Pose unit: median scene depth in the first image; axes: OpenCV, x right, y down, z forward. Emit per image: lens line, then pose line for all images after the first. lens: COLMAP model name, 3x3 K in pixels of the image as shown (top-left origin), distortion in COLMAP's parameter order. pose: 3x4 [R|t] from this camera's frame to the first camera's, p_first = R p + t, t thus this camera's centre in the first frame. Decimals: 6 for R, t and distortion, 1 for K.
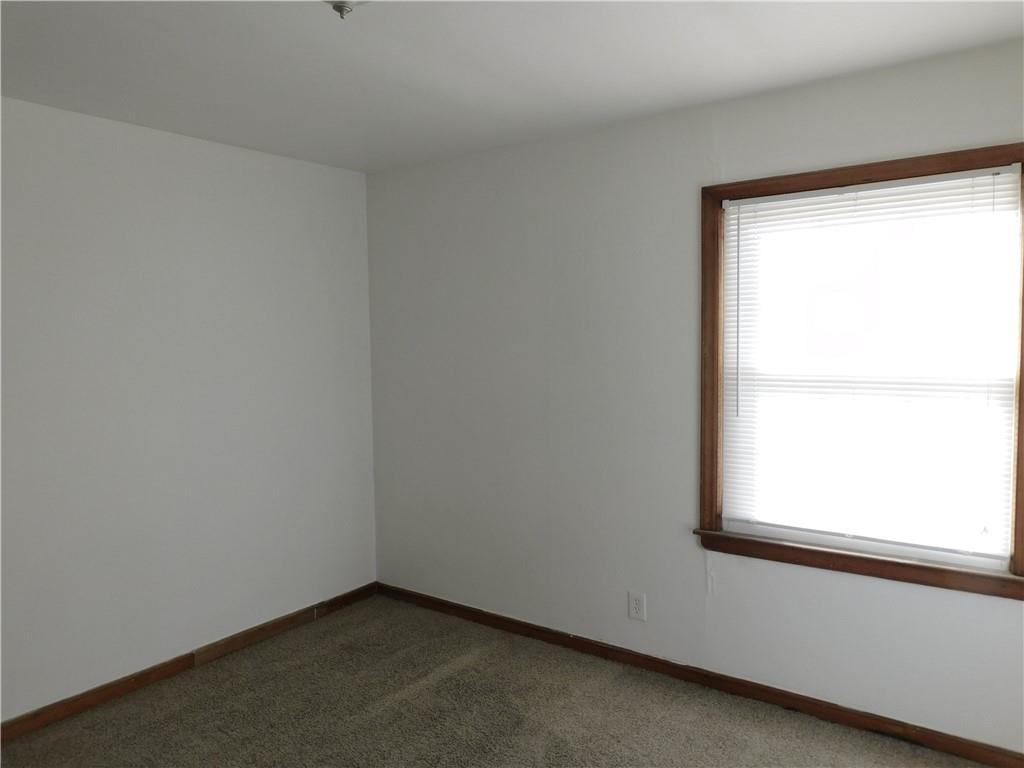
lens RADIAL K [[725.3, 0, 513.9], [0, 725.3, 382.7], [0, 0, 1]] dist [-0.009565, 0.002642]
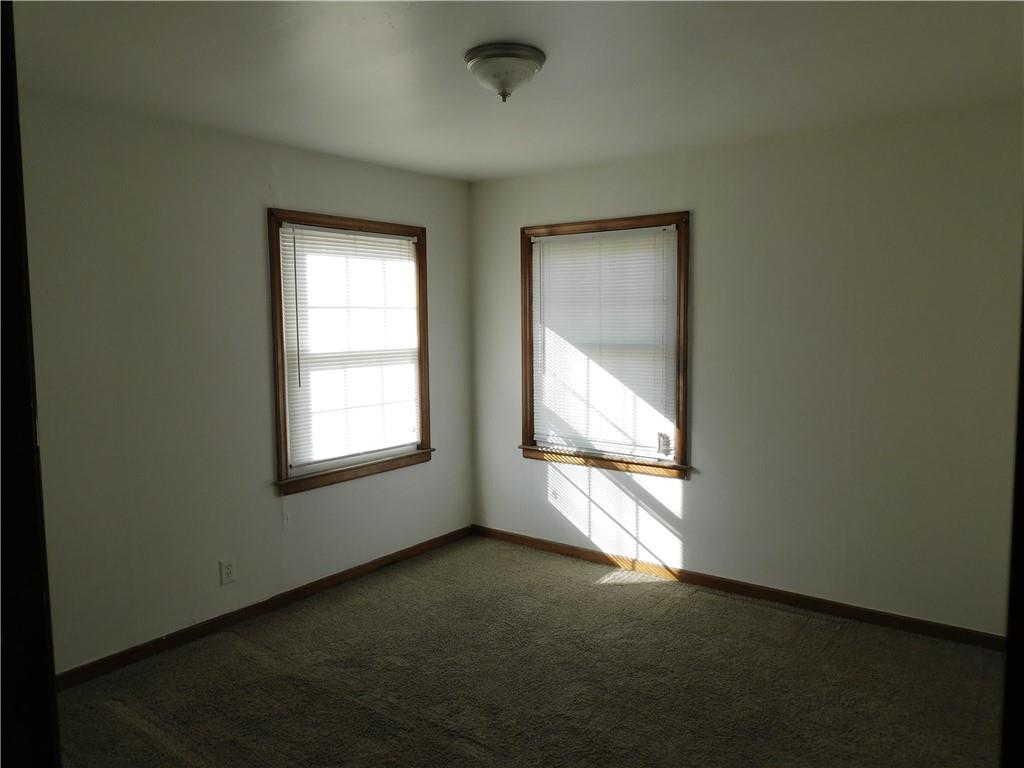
lens RADIAL K [[725.3, 0, 513.9], [0, 725.3, 382.7], [0, 0, 1]] dist [-0.009565, 0.002642]
pose [[0.014720, -0.073094, 0.997216, -0.975178], [0.077131, 0.994436, 0.071751, -0.025545], [-0.996912, 0.075860, 0.020276, 0.560195]]
